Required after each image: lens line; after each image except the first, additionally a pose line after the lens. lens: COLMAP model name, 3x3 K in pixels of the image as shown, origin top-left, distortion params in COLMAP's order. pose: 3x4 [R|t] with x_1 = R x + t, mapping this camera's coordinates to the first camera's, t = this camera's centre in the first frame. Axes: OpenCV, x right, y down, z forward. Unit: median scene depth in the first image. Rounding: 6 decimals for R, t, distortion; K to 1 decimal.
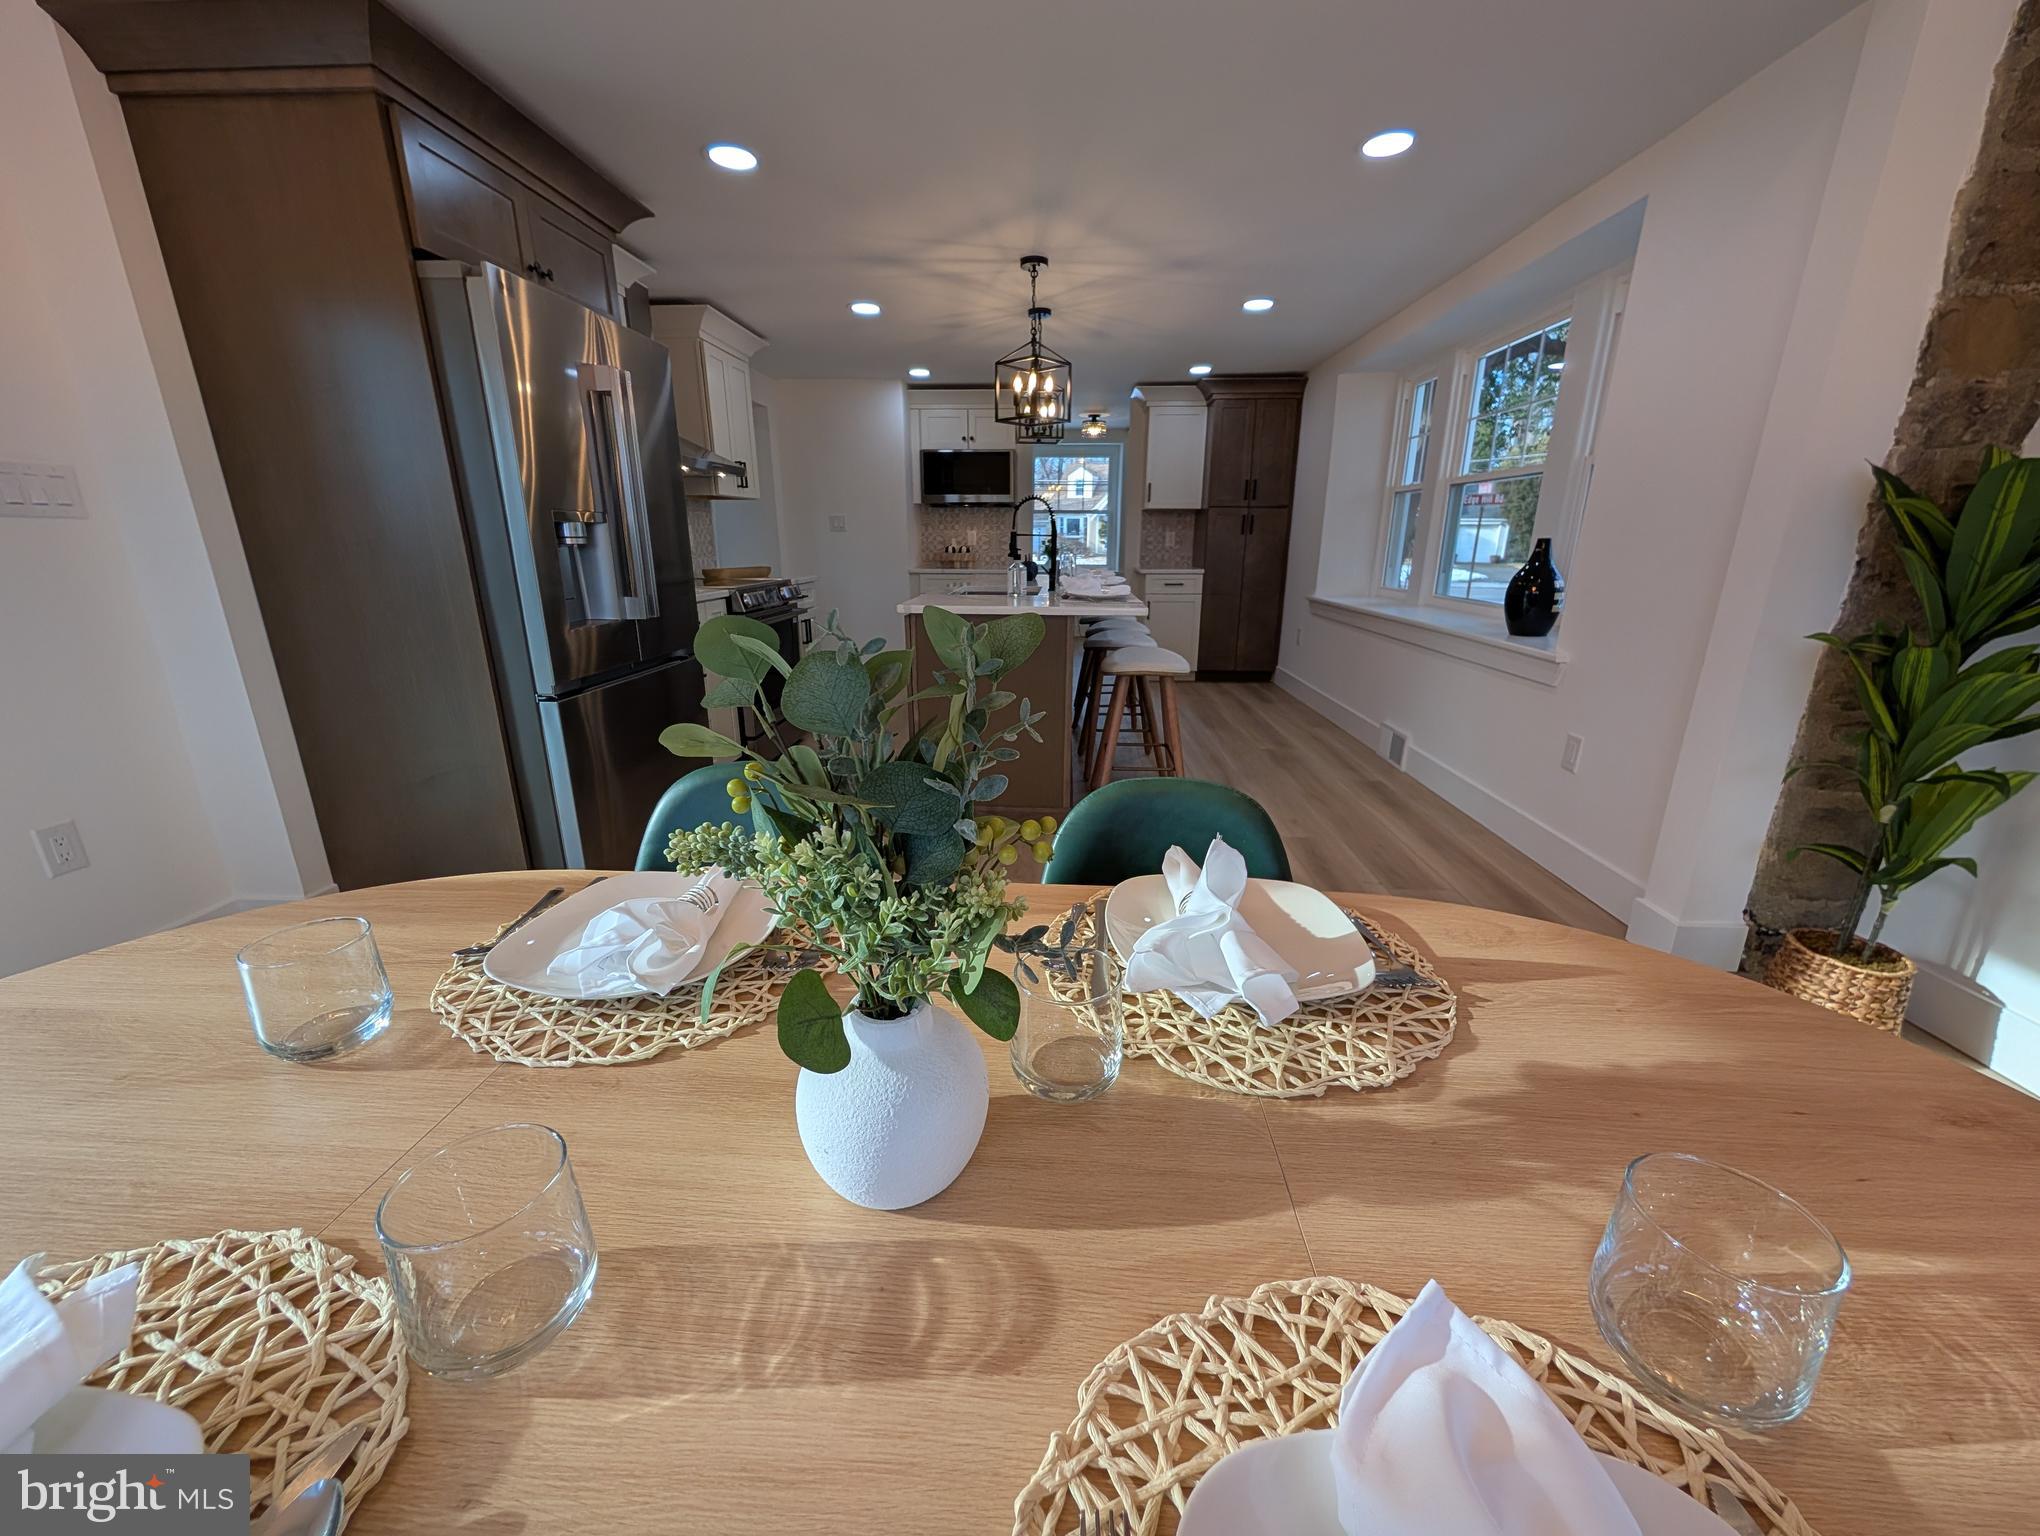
lens RADIAL K [[783.6, 0, 1022.2], [0, 783.6, 775.3], [0, 0, 1]] dist [0.001737, 0.000198]
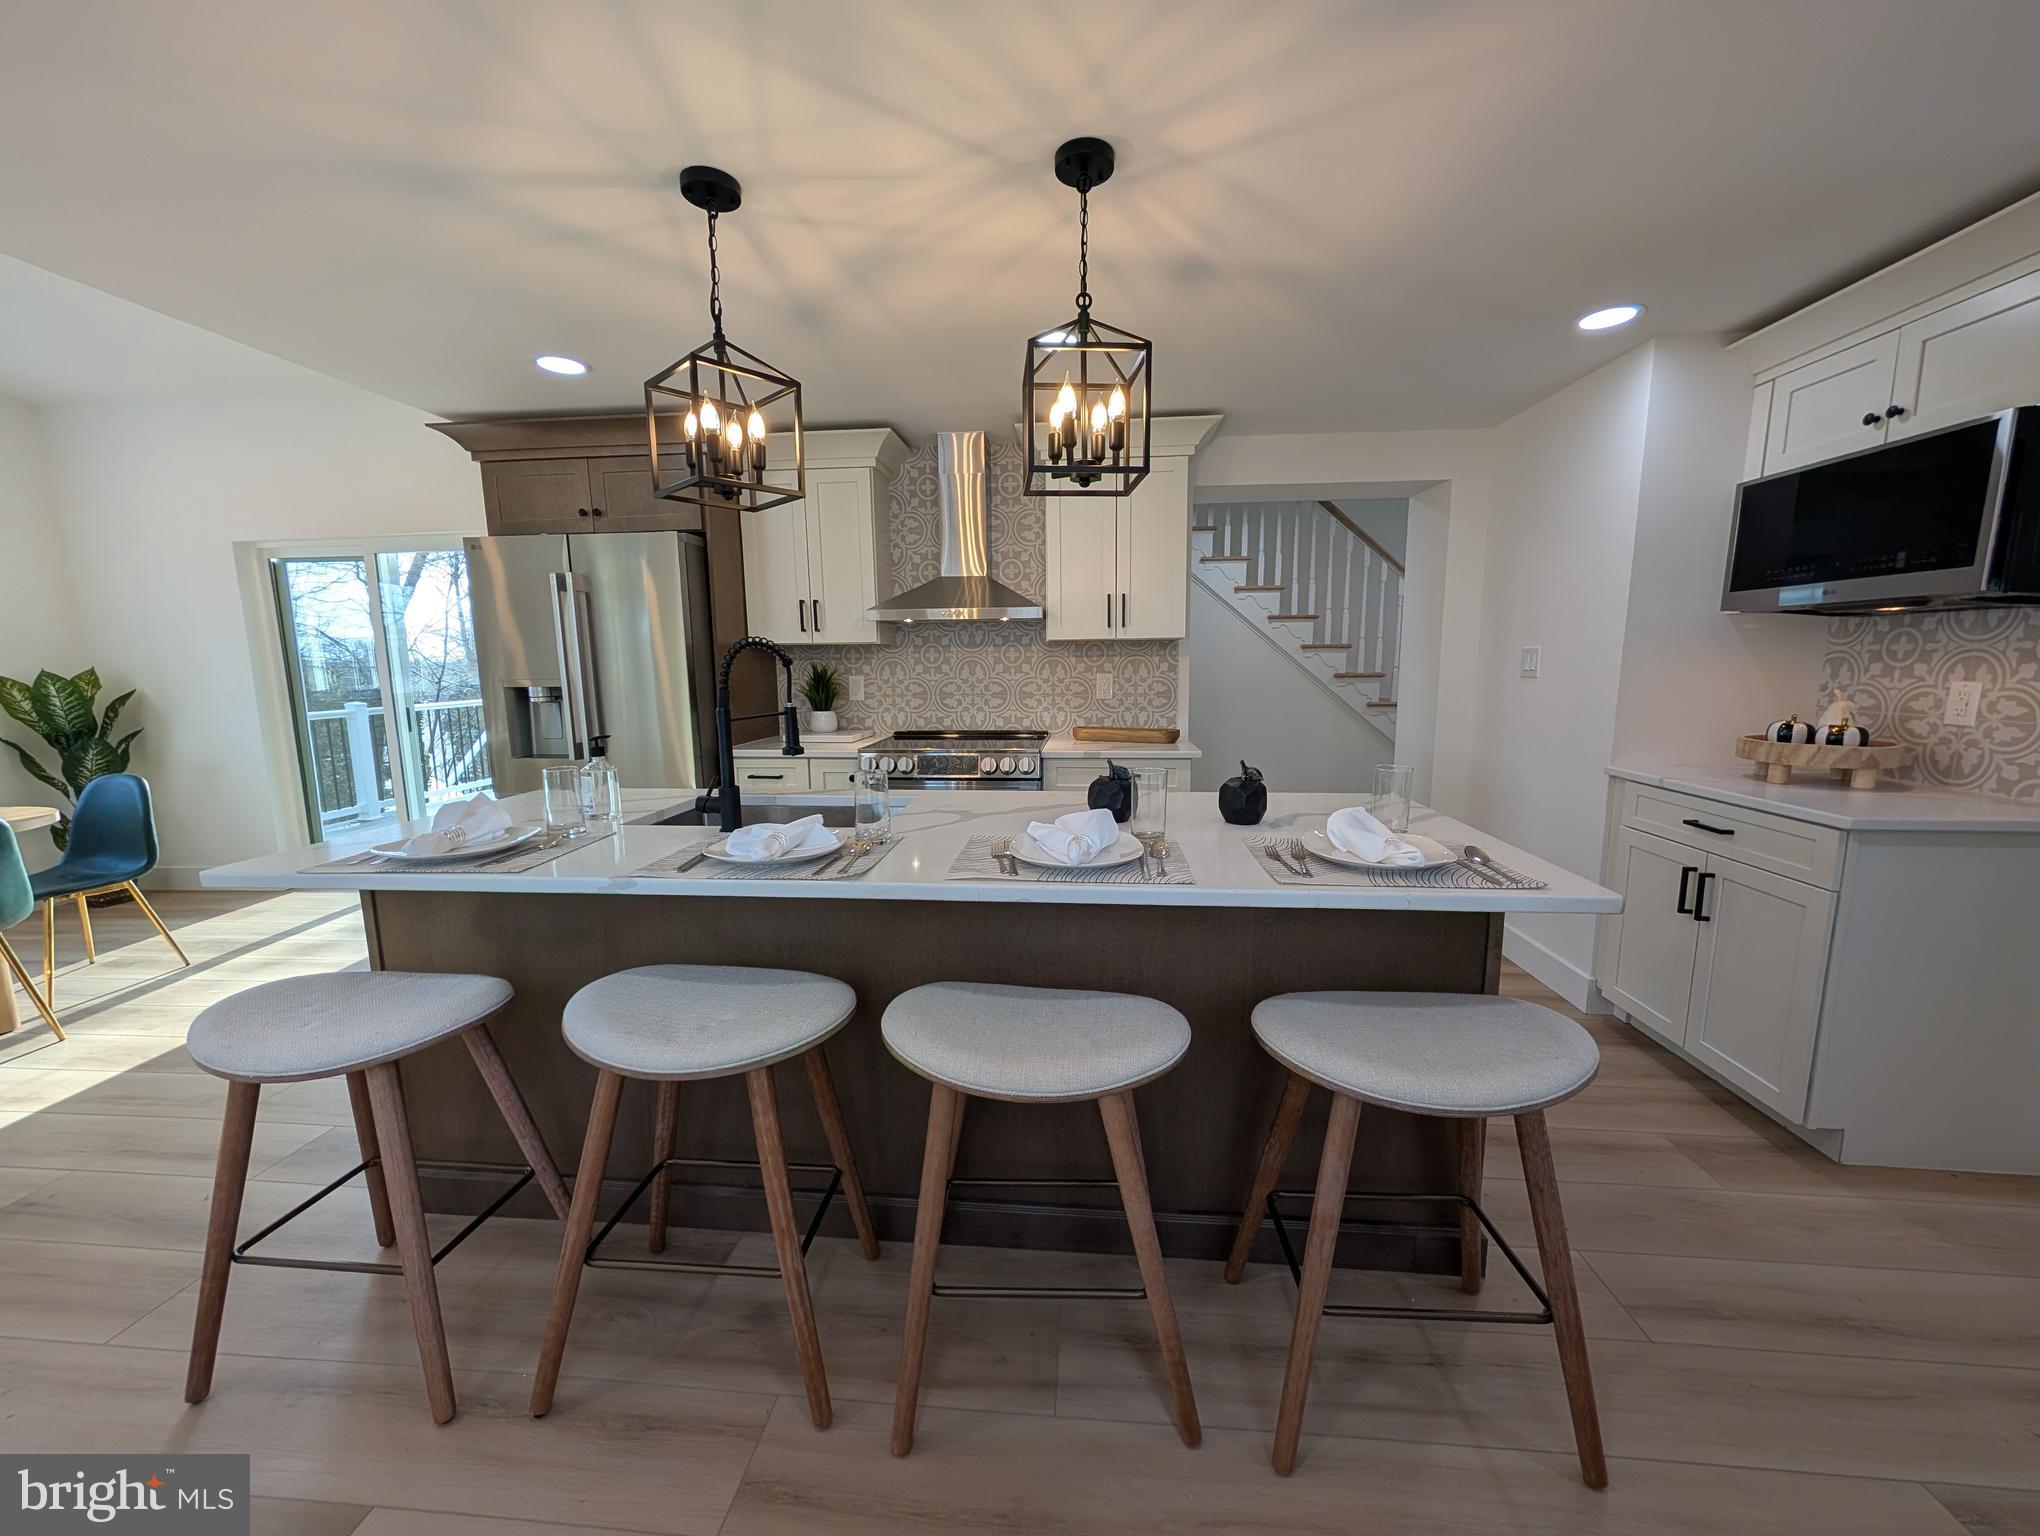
lens RADIAL K [[771.5, 0, 1021.6], [0, 771.5, 773.5], [0, 0, 1]] dist [0.000267, 0.000137]
pose [[-0.041775, 0.144252, -0.988659, 0.312236], [-0.282160, 0.947541, 0.150175, -0.249773], [0.958457, 0.285234, 0.001119, 0.745774]]
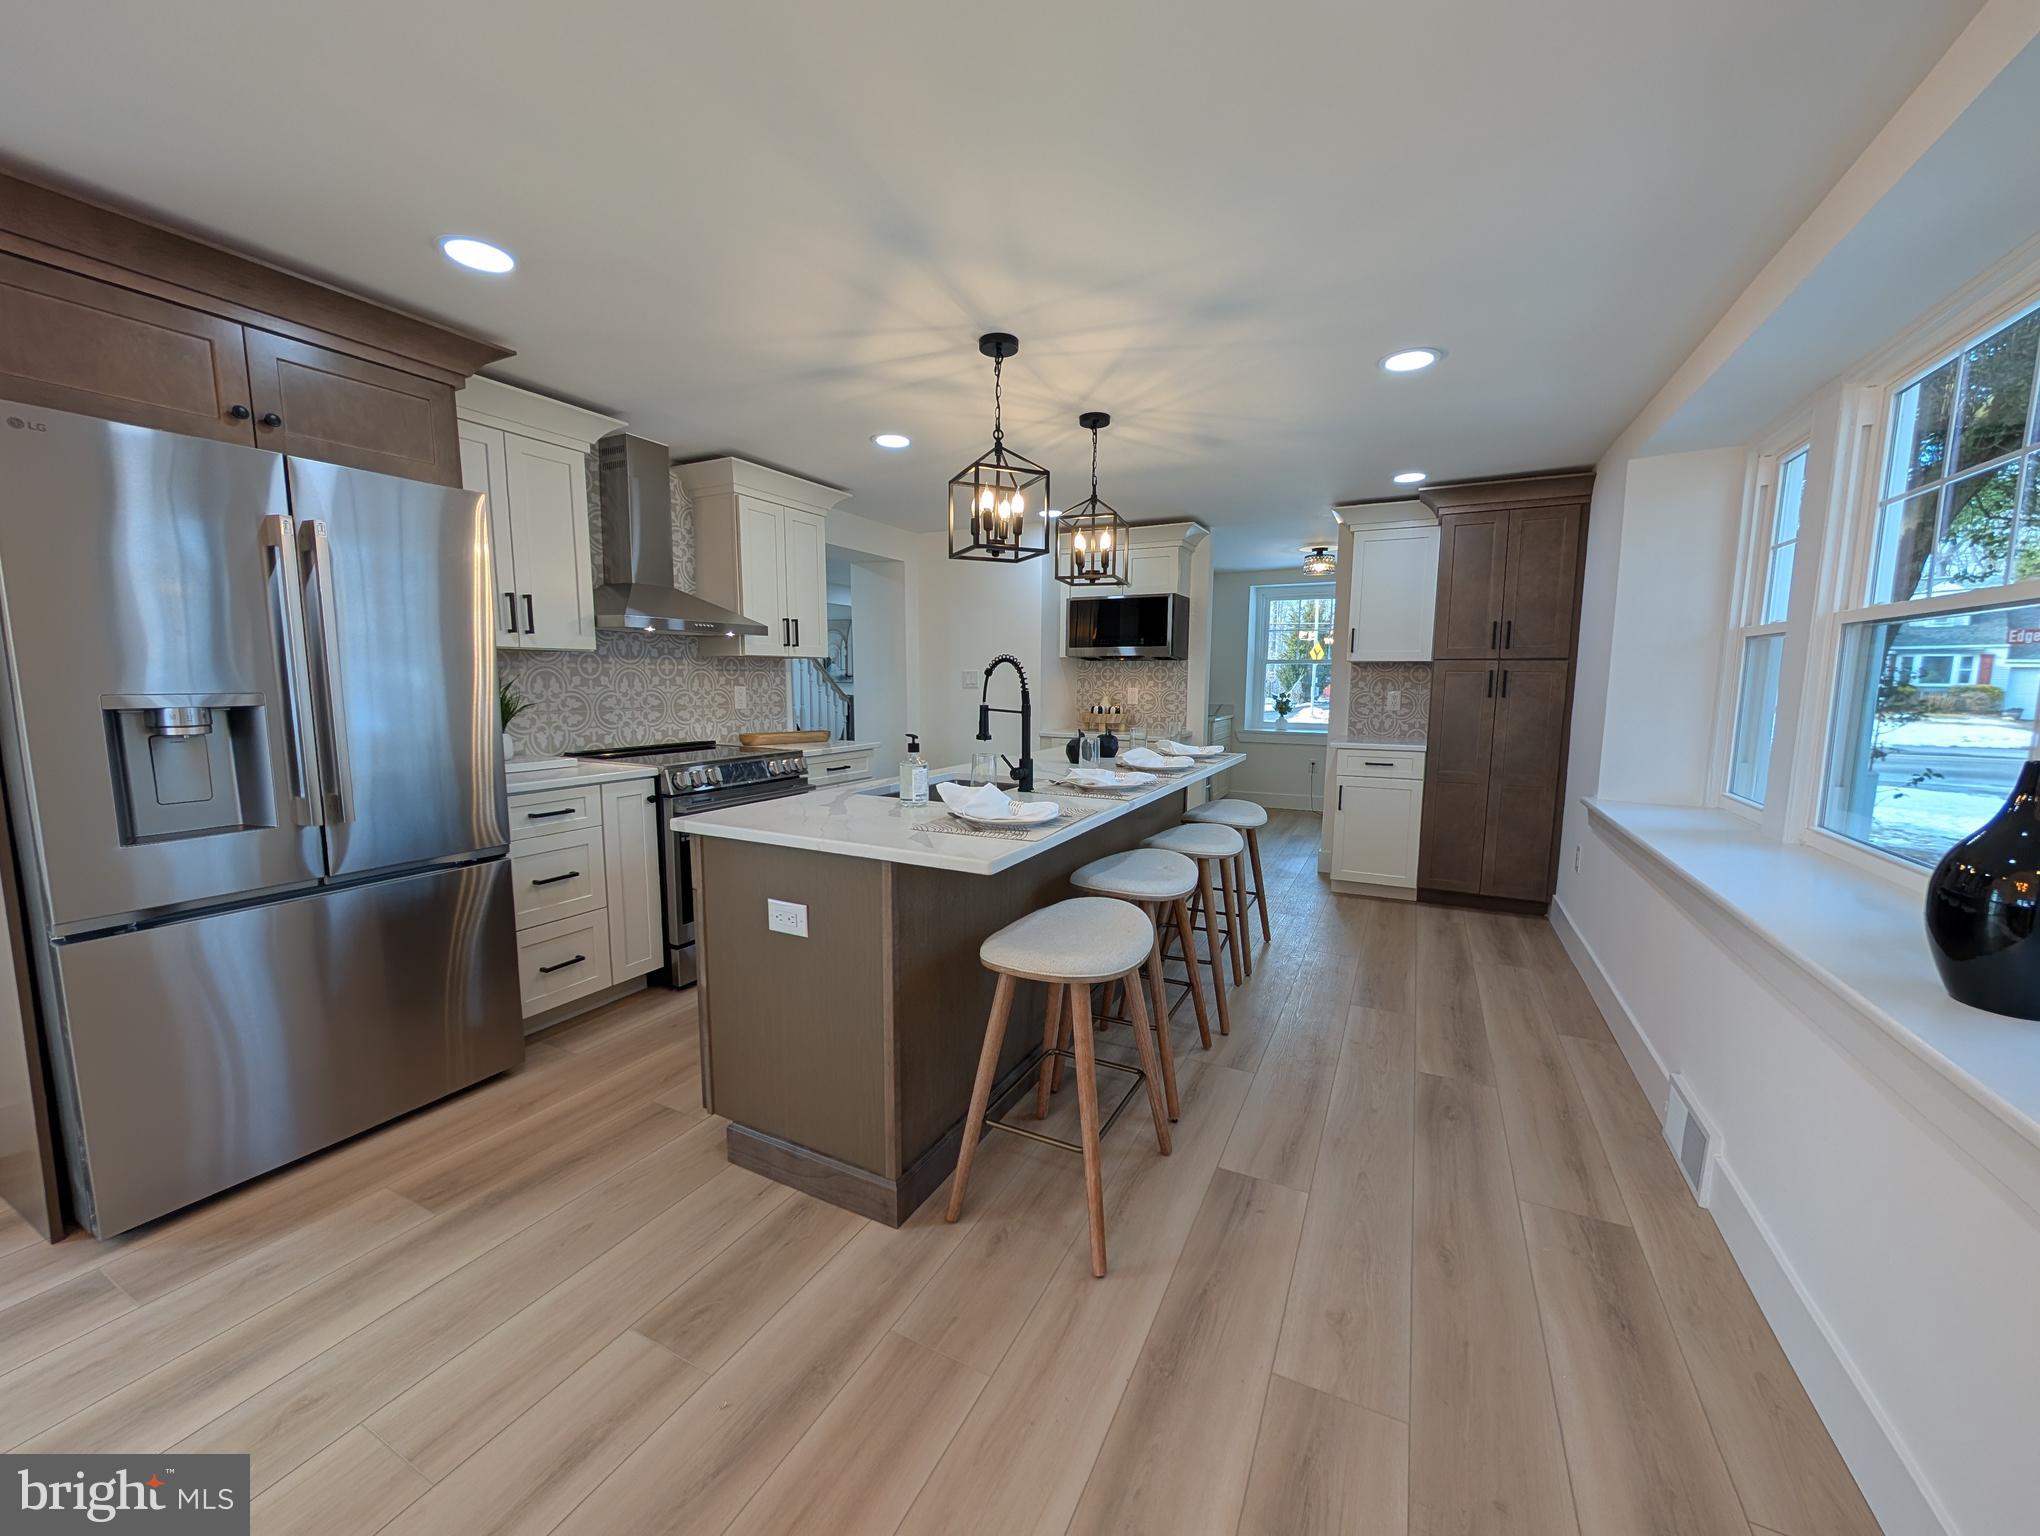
lens RADIAL K [[783.6, 0, 1022.2], [0, 783.6, 775.3], [0, 0, 1]] dist [0.001737, 0.000198]
pose [[0.913346, 0.053464, -0.403659, 0.198043], [-0.121925, 0.981766, -0.145842, -0.097522], [0.388501, 0.182421, 0.903211, 0.252520]]
